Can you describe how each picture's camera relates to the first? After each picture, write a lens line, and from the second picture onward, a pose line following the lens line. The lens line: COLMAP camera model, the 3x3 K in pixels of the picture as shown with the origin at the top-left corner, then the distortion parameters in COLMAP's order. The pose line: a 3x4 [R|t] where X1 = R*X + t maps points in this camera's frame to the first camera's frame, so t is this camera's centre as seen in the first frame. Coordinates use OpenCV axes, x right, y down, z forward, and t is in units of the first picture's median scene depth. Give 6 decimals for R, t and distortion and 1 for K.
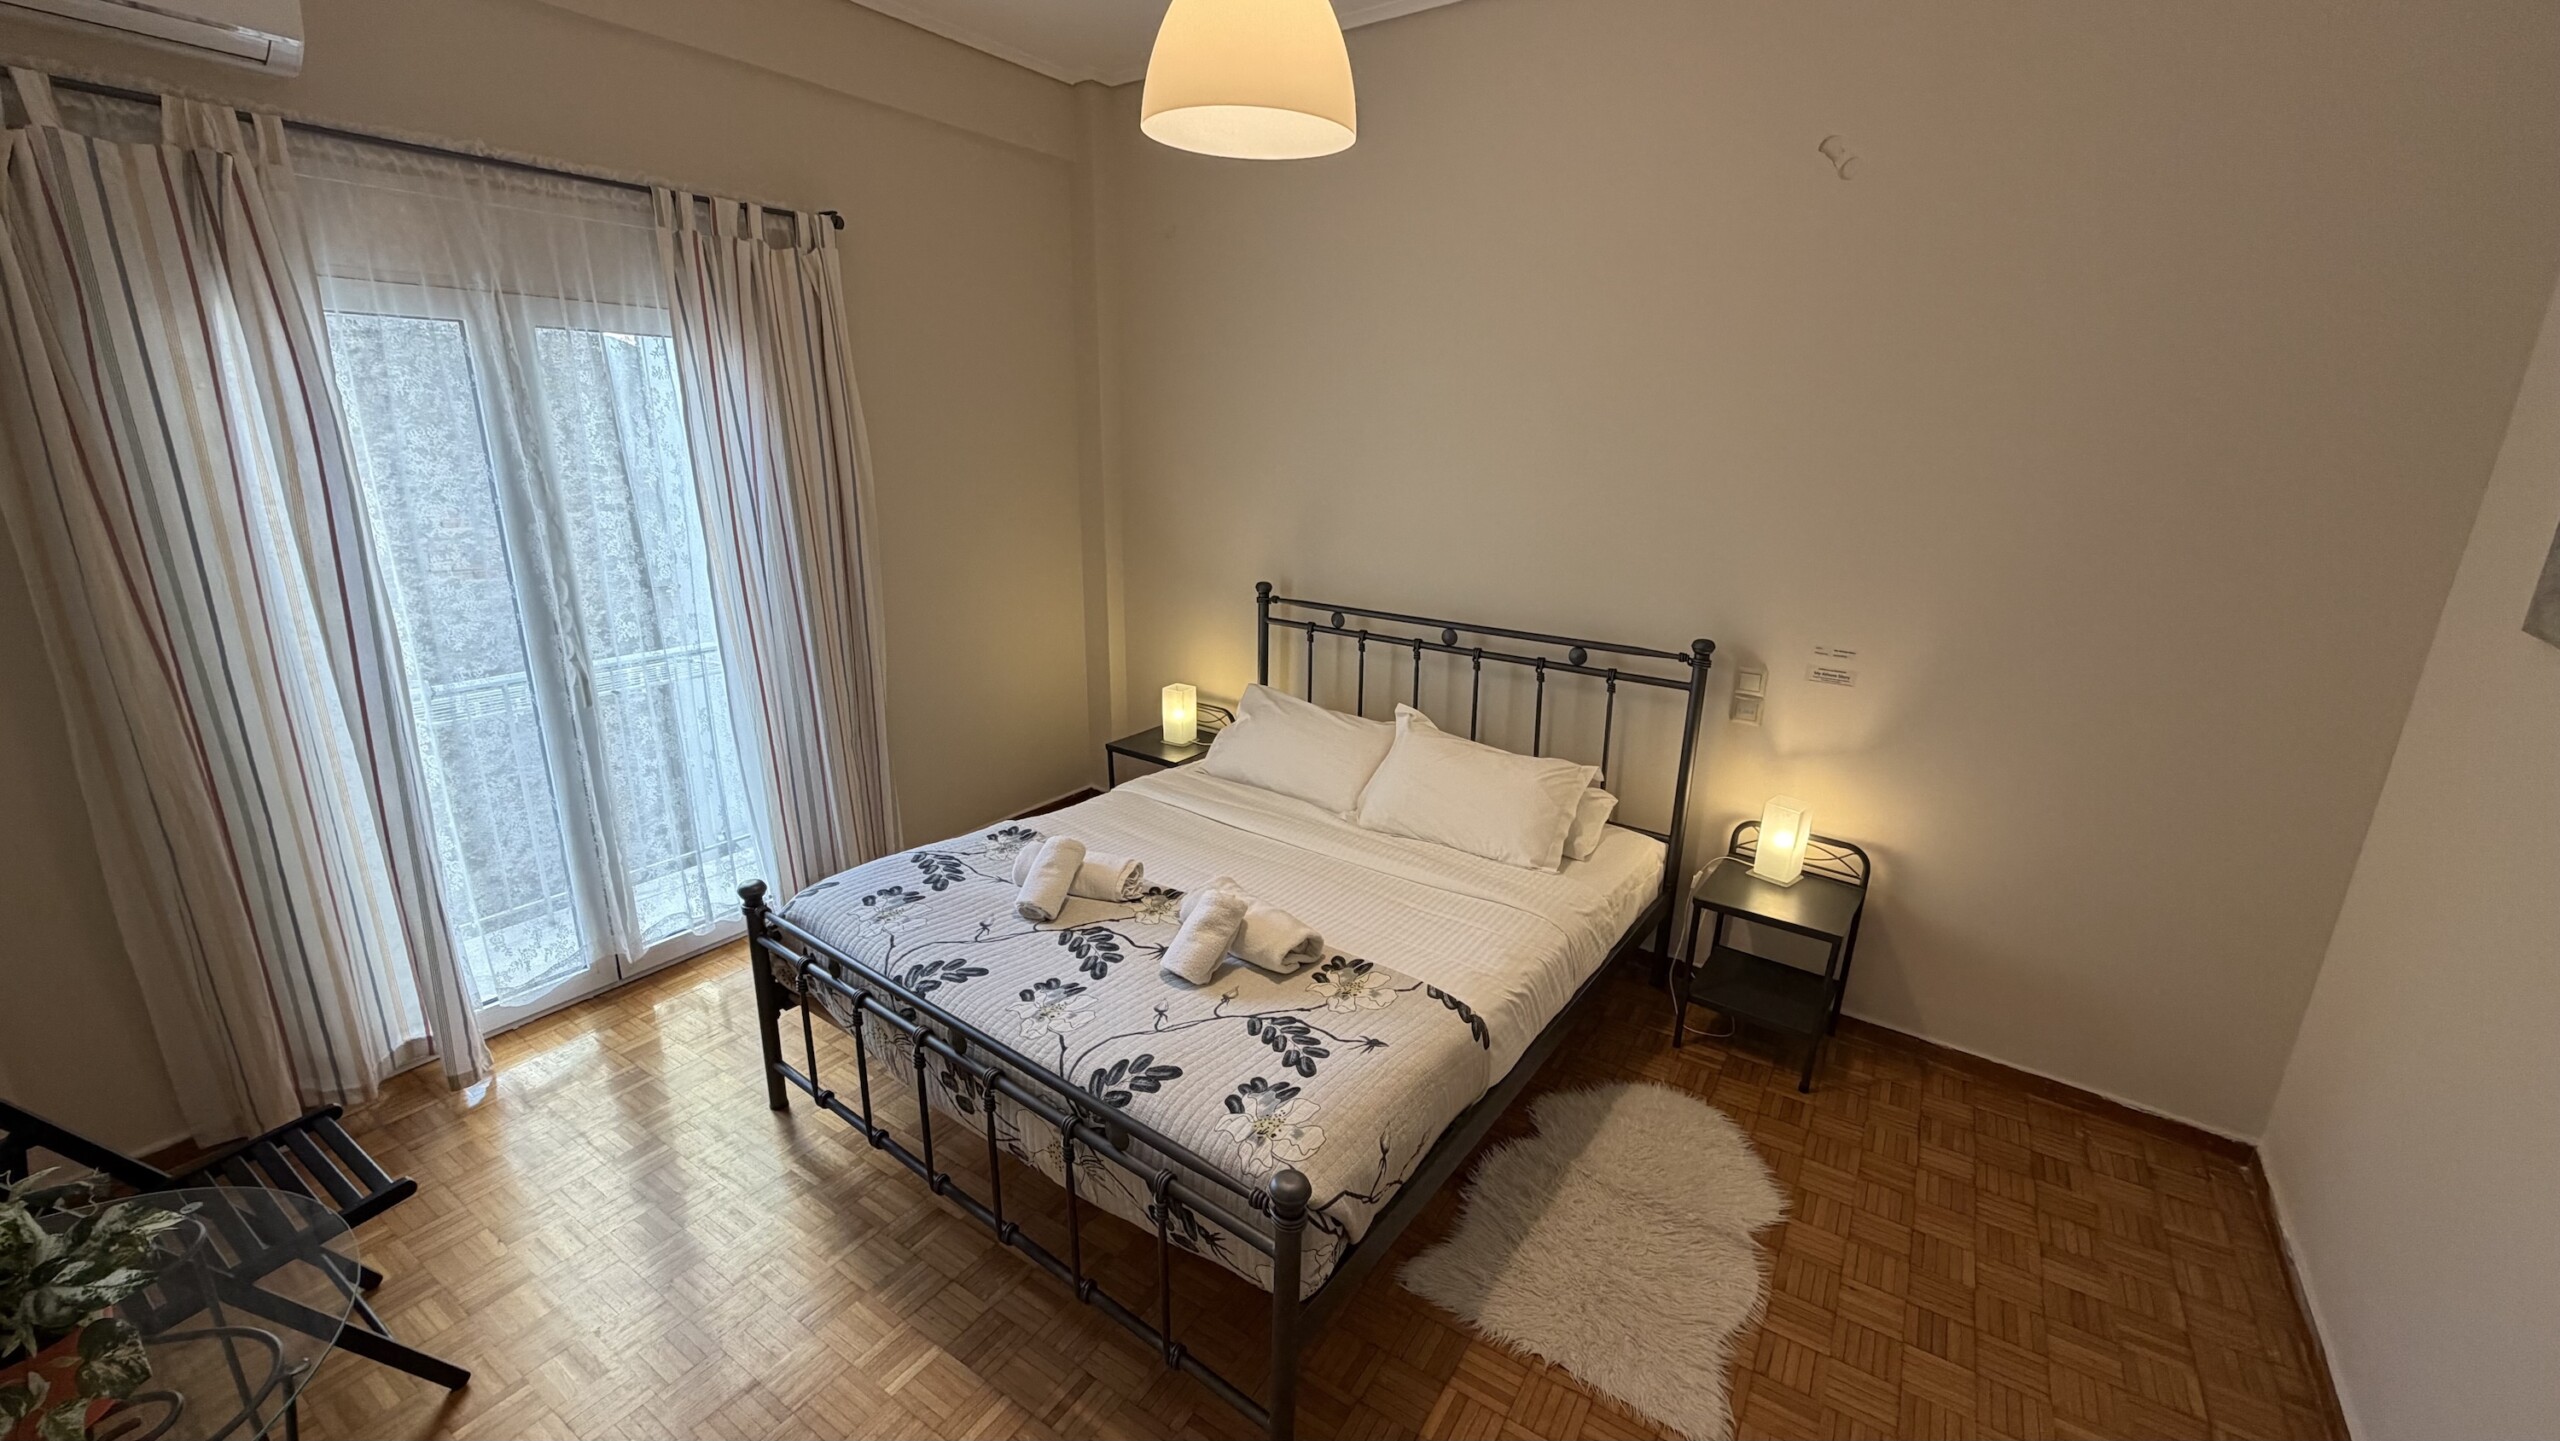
lens RADIAL K [[1015.7, 0, 1273.4], [0, 1015.7, 717.5], [0, 0, 1]] dist [-0.001432, 0.000083]
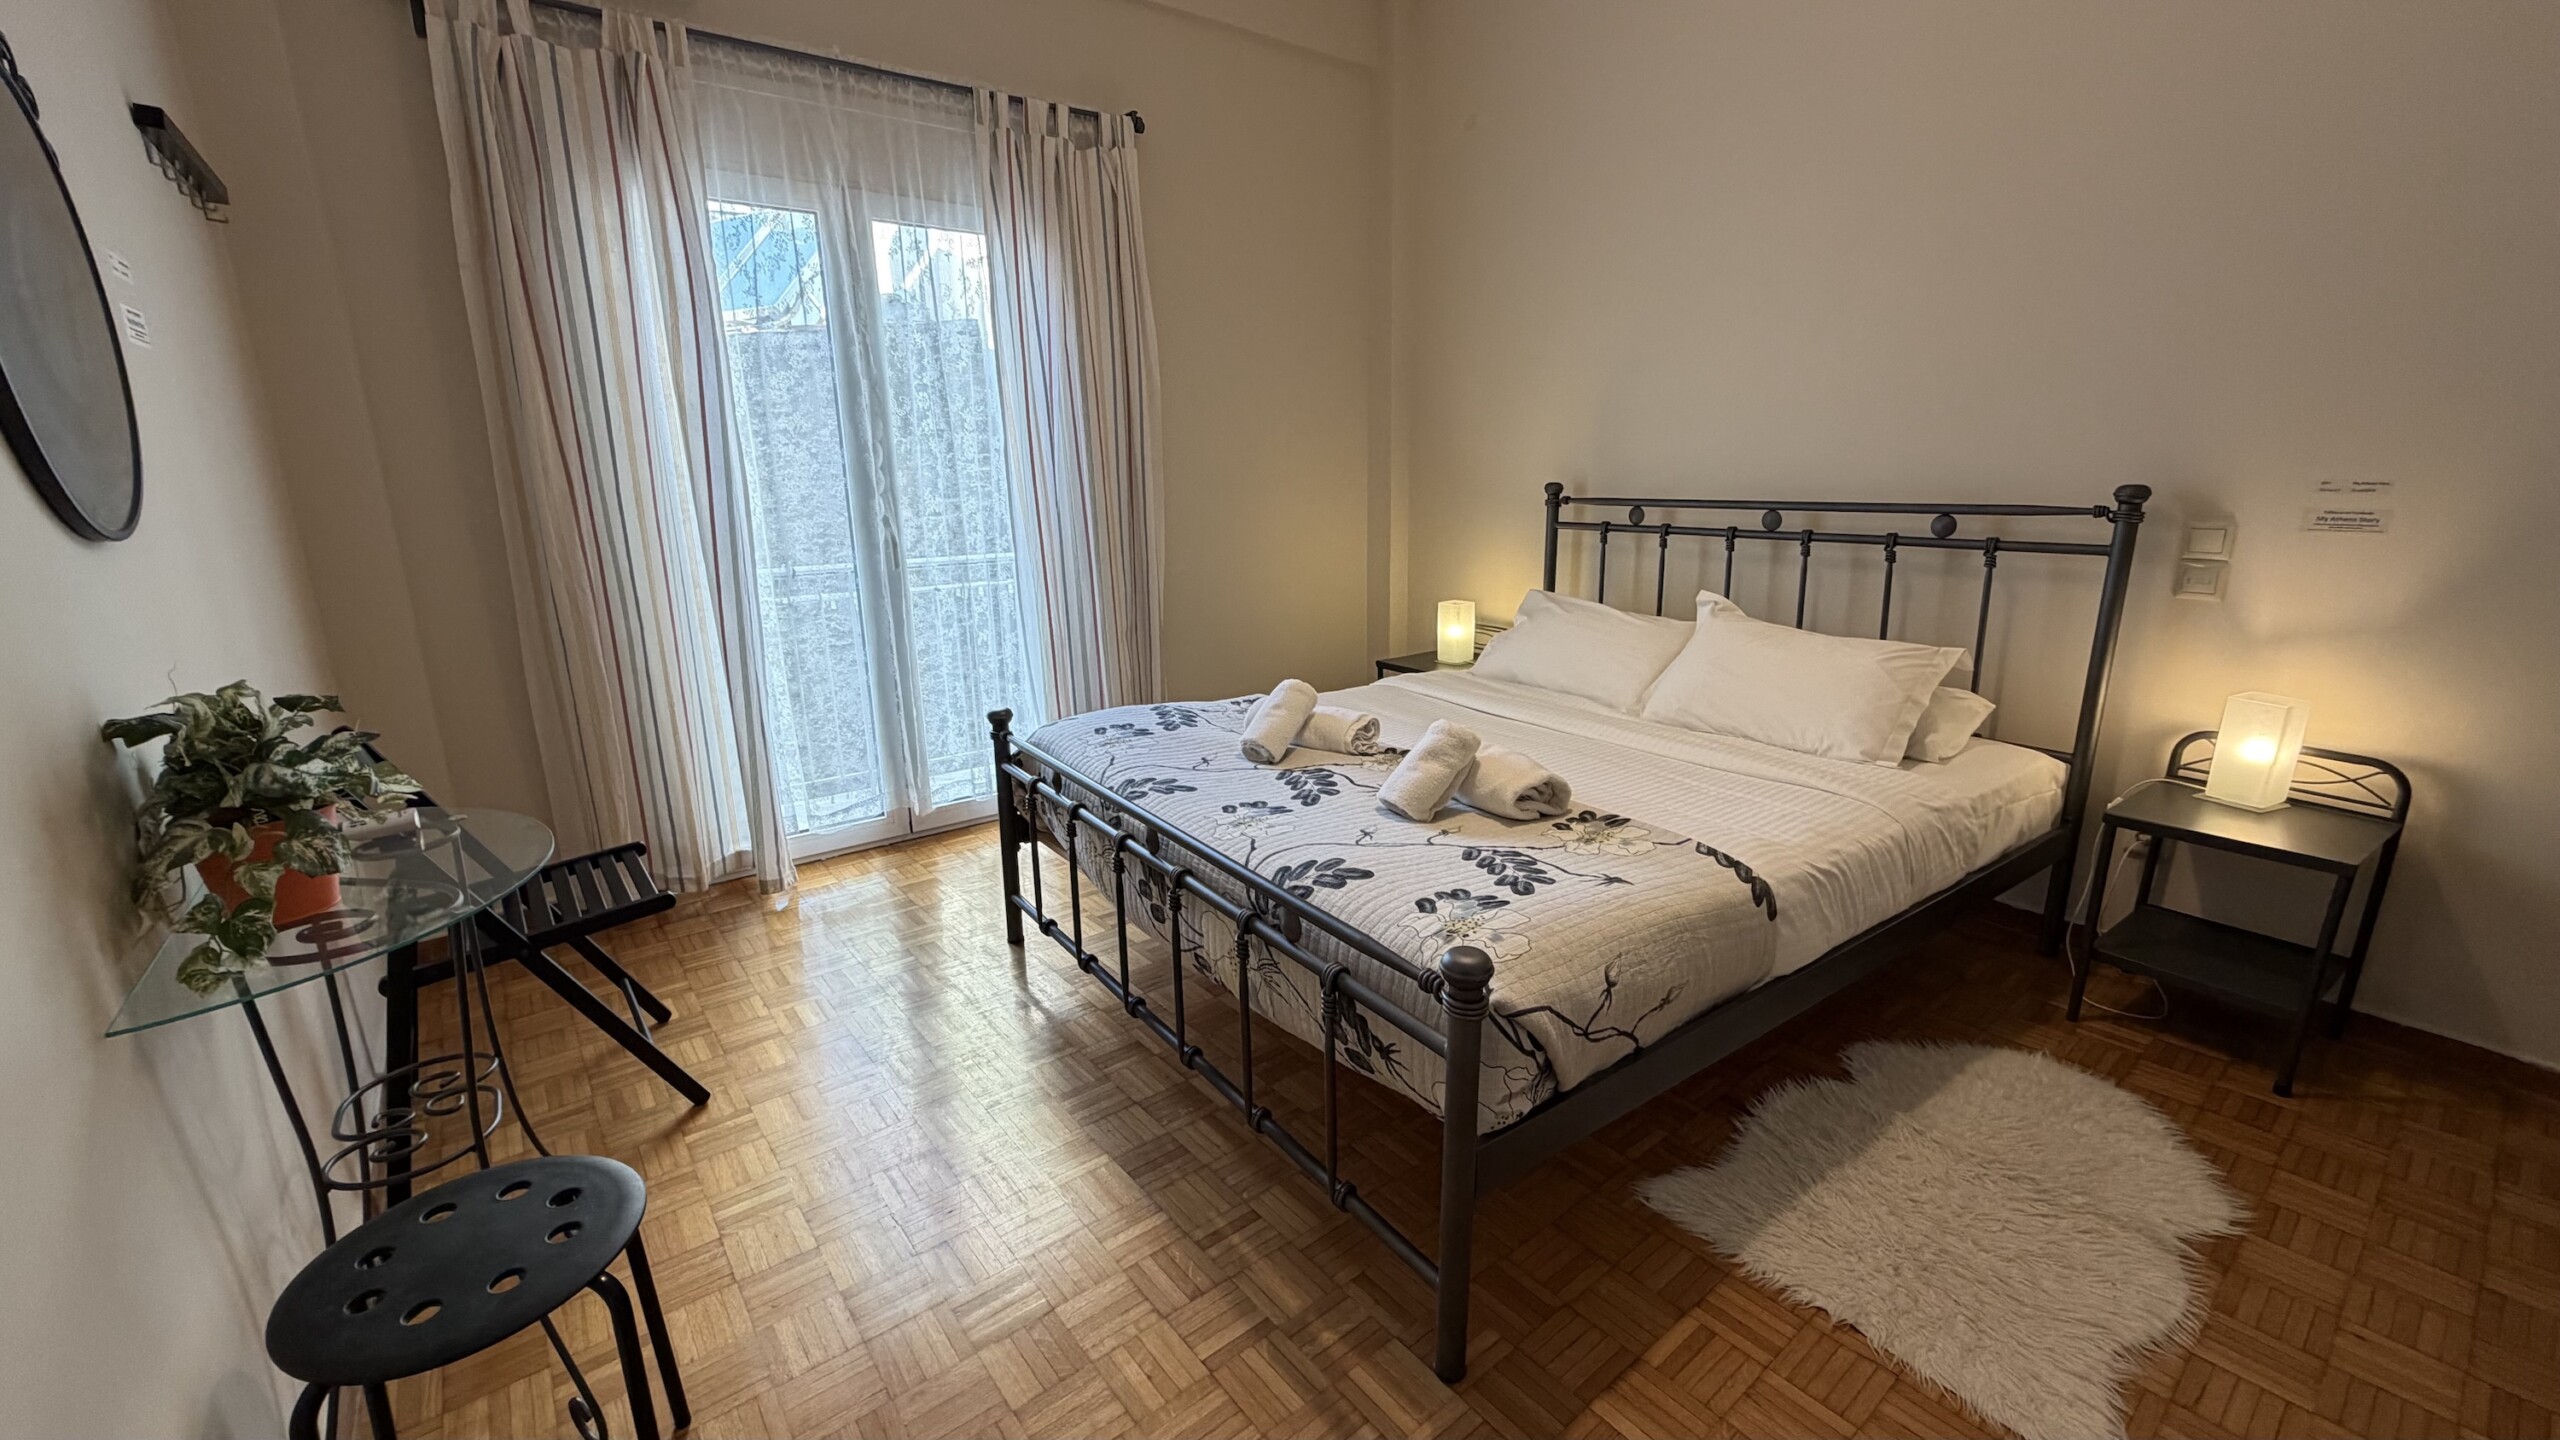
lens RADIAL K [[1015.7, 0, 1274.1], [0, 1015.7, 716.8], [0, 0, 1]] dist [-0.001432, 0.000083]
pose [[0.949100, 0.044176, -0.311860, 0.065258], [-0.056694, 0.997904, -0.031184, 0.170831], [0.309829, 0.047277, 0.949616, 0.099609]]
